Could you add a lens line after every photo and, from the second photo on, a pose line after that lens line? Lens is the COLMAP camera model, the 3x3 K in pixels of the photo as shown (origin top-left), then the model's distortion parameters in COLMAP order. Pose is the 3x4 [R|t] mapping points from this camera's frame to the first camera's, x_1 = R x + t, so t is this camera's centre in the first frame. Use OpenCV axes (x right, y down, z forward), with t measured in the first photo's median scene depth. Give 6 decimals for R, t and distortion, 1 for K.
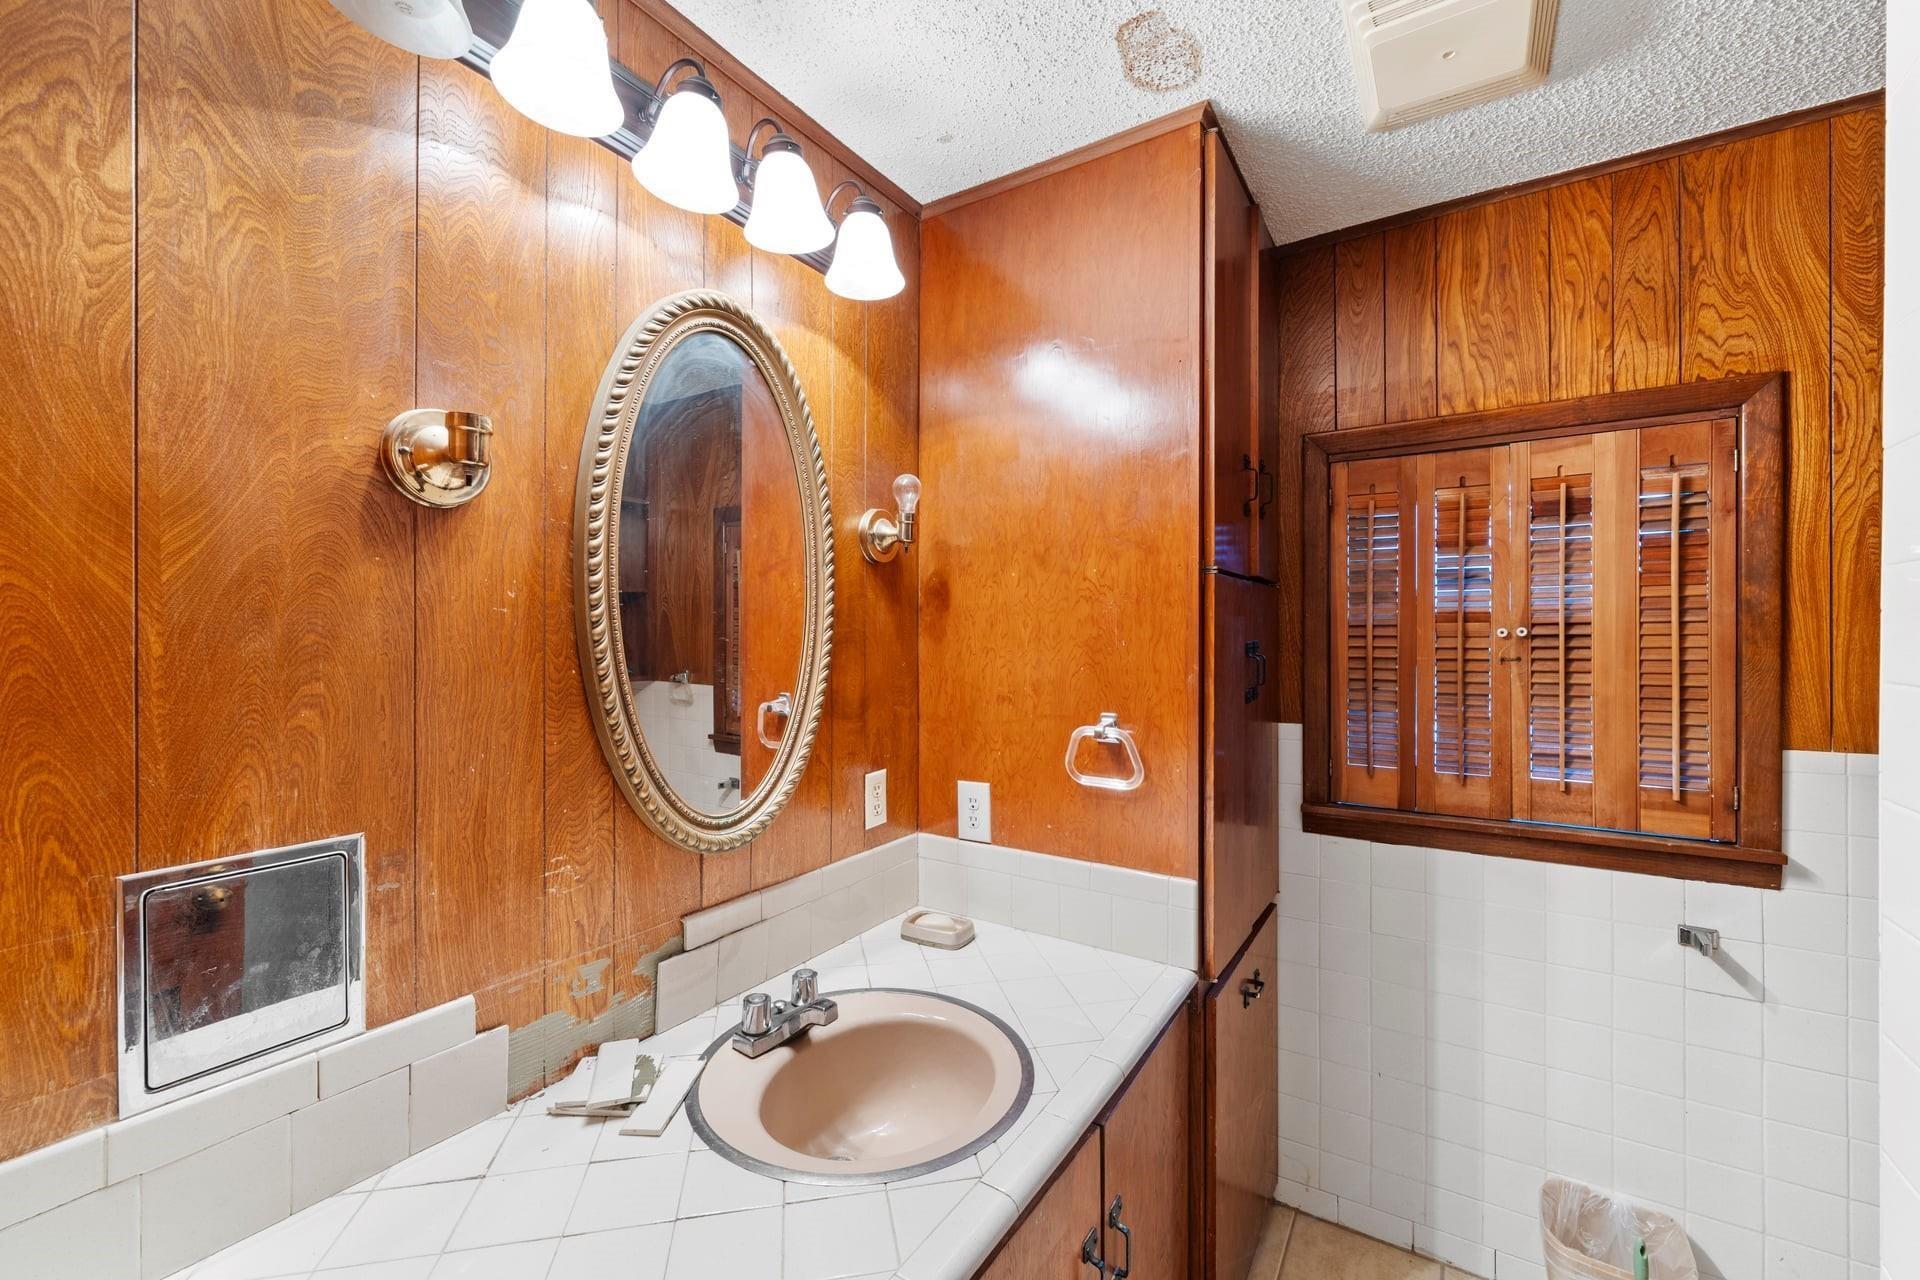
lens RADIAL K [[781.2, 0, 958.8], [0, 781.2, 638.7], [0, 0, 1]] dist [0.001480, 0.000082]
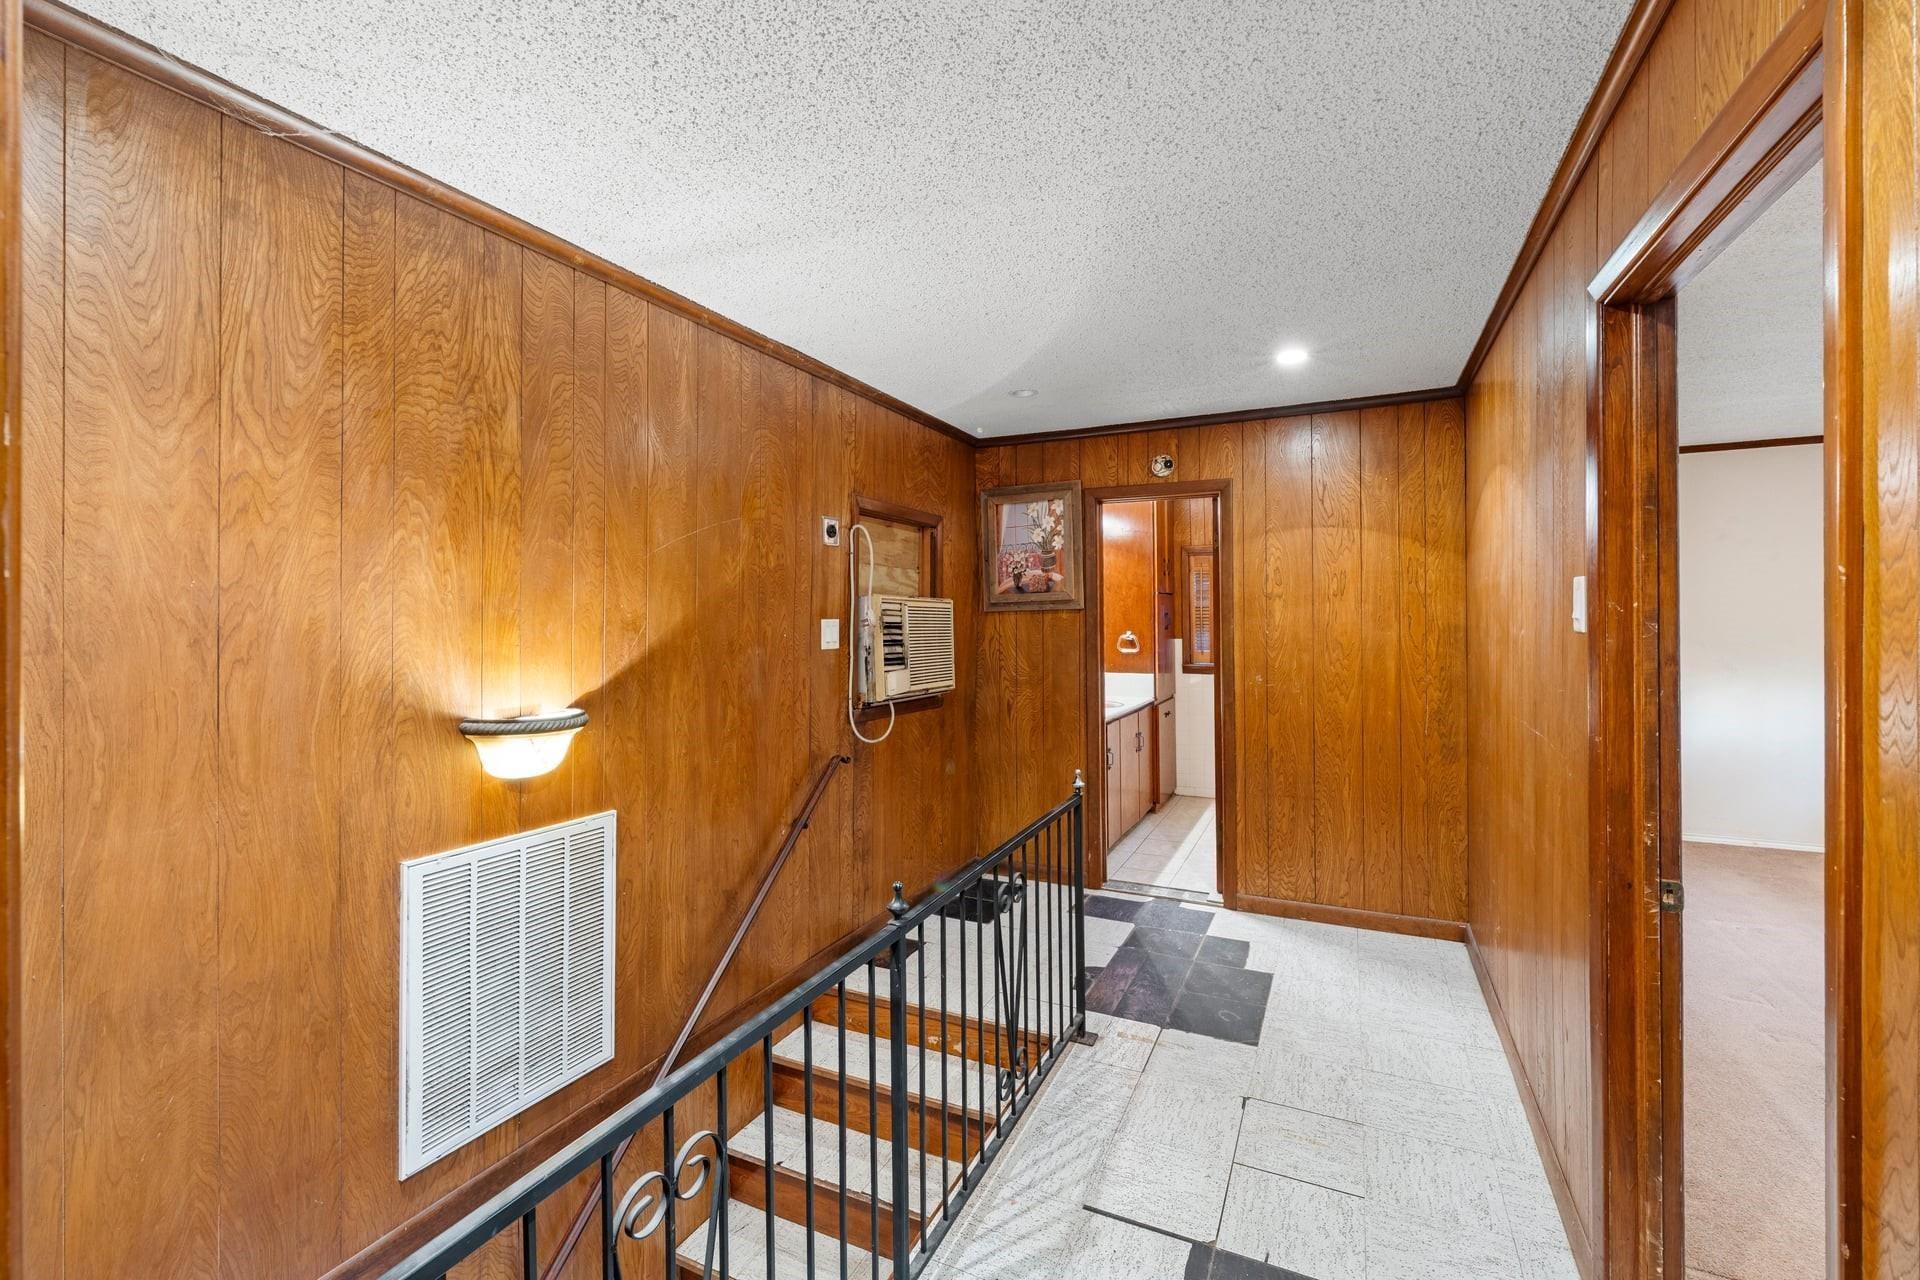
lens RADIAL K [[781.2, 0, 962.5], [0, 781.2, 626.3], [0, 0, 1]] dist [0.001480, 0.000082]
pose [[0.993600, -0.007817, 0.112687, -0.809010], [0.007581, 0.999968, 0.002520, 0.045749], [-0.112703, -0.001650, 0.993627, -2.069497]]
